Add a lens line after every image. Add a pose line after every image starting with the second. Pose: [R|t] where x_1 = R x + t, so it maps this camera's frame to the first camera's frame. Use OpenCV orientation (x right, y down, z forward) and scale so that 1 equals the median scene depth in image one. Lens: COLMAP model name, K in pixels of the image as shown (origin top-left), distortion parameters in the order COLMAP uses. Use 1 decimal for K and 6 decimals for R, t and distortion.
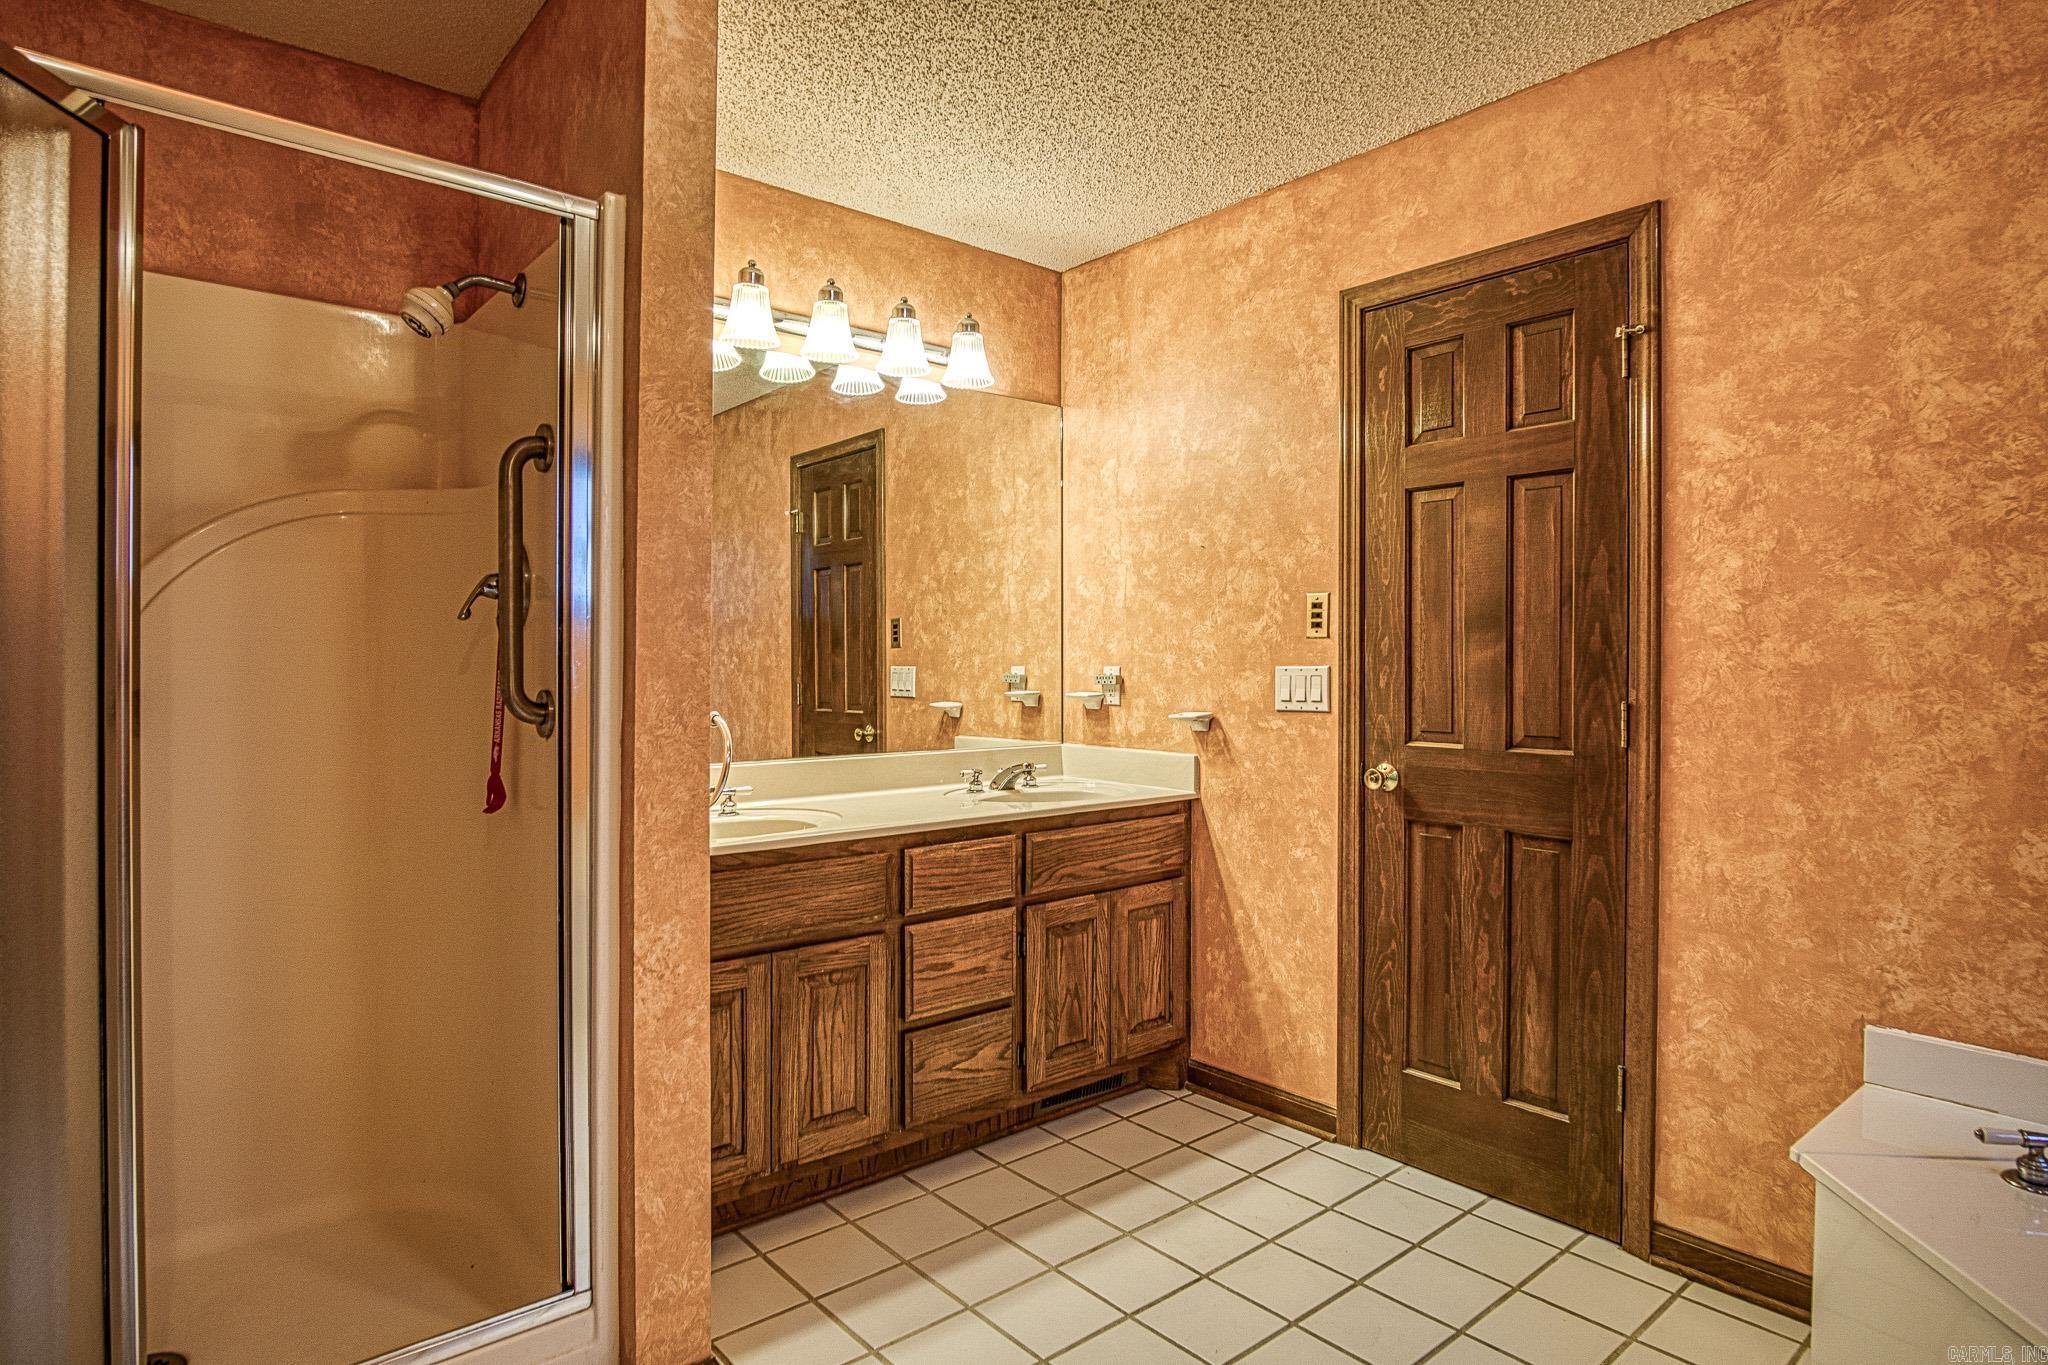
lens RADIAL K [[1102.7, 0, 1022.8], [0, 1102.7, 668.3], [0, 0, 1]] dist [-0.025504, 0.001747]
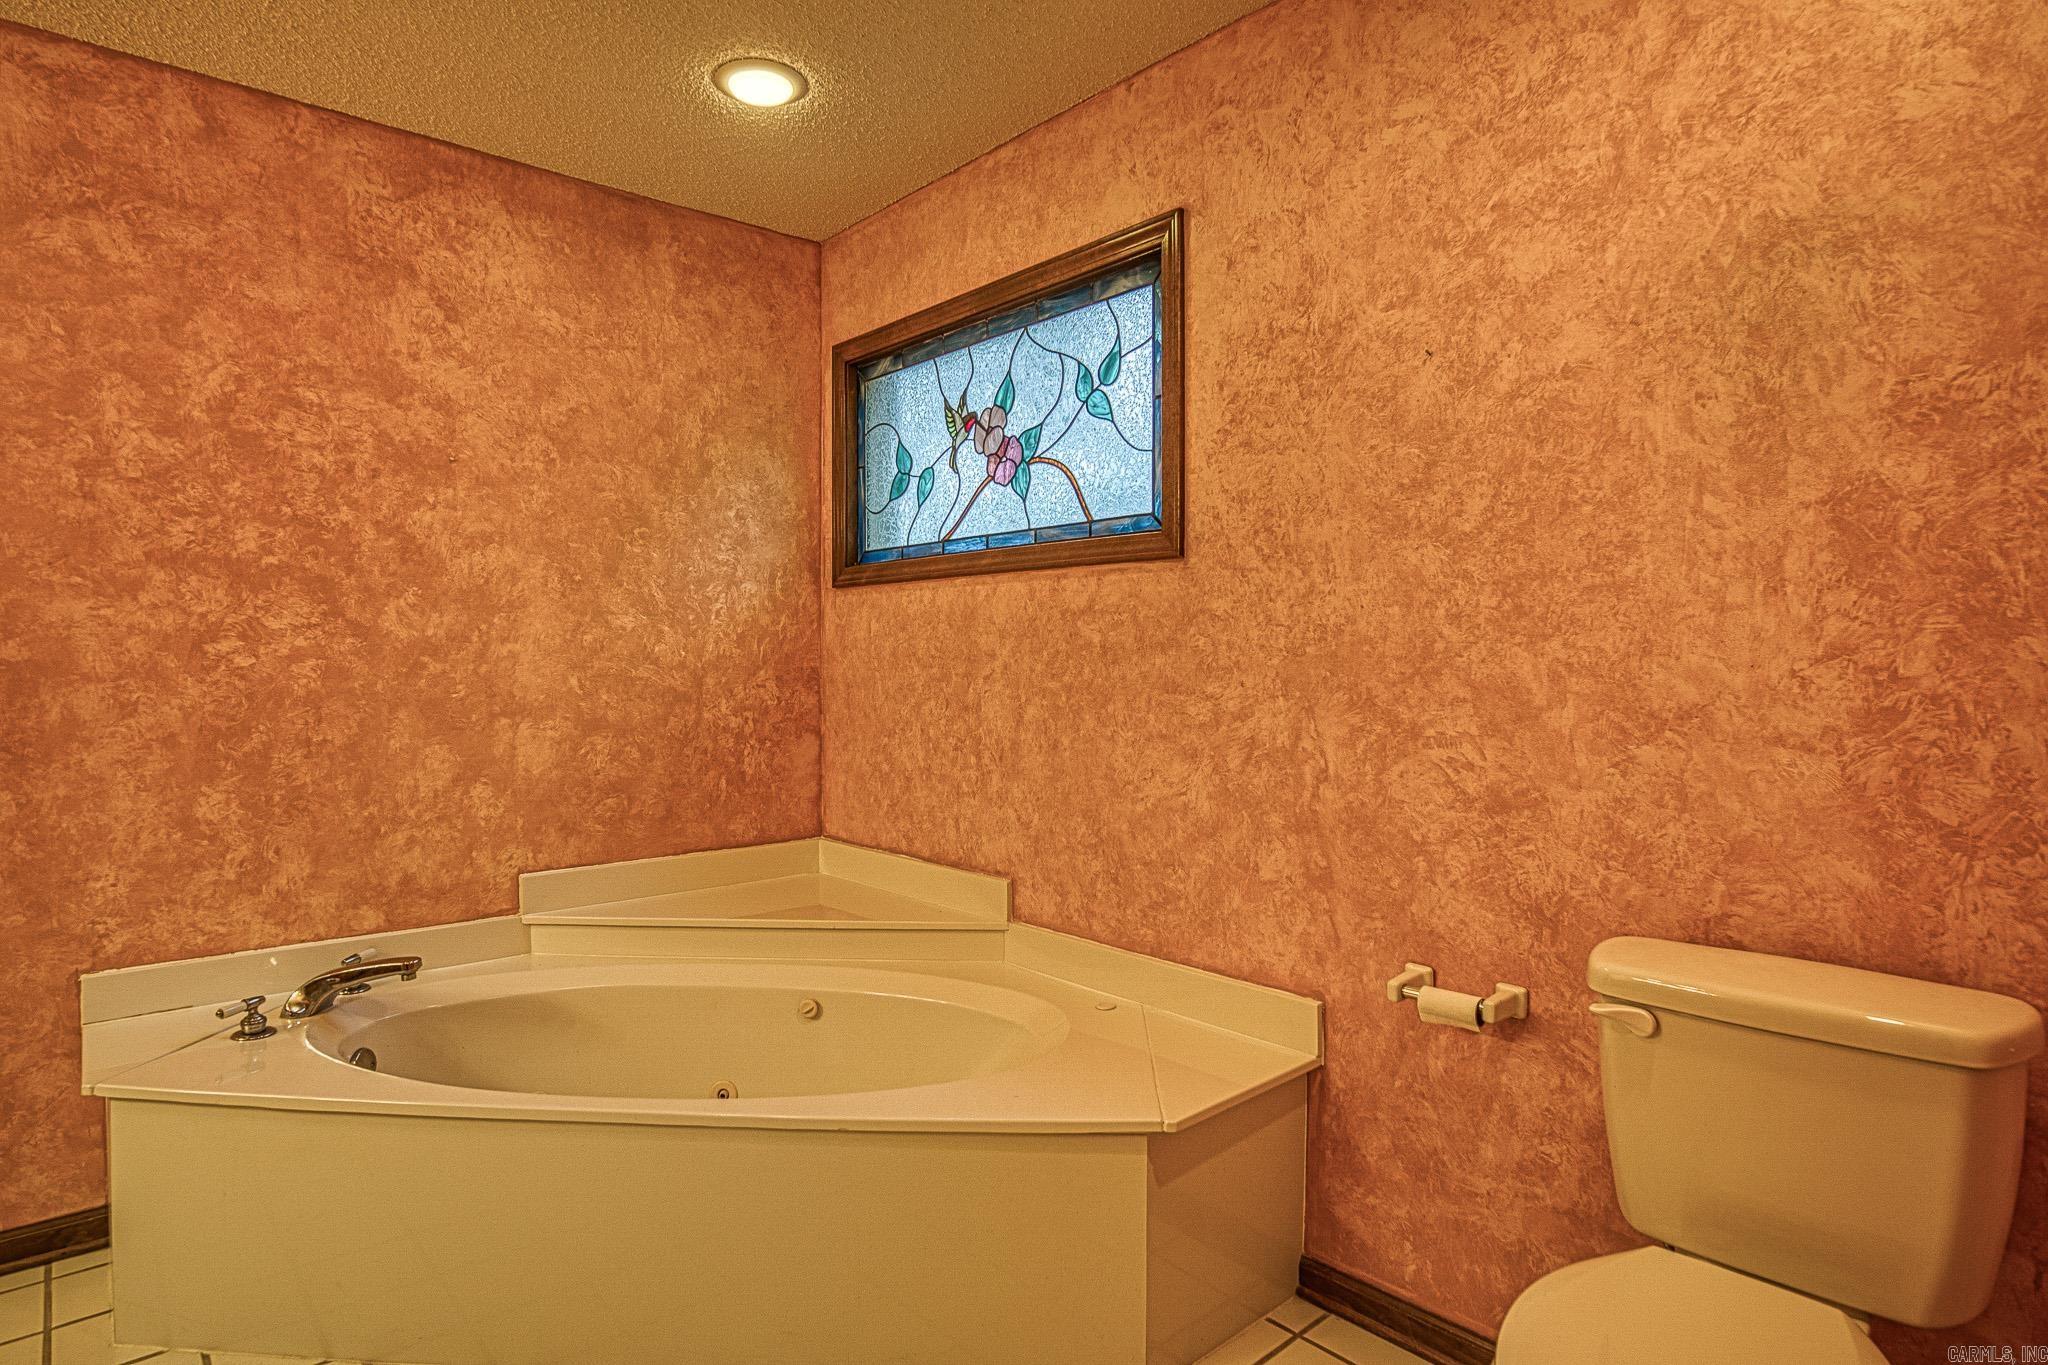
lens RADIAL K [[1102.7, 0, 1022.8], [0, 1102.7, 668.3], [0, 0, 1]] dist [-0.025504, 0.001747]
pose [[-0.044962, -0.007463, 0.998961, -0.415944], [0.005580, 0.999955, 0.007722, 0.001600], [-0.998973, 0.005922, -0.044918, 0.056388]]
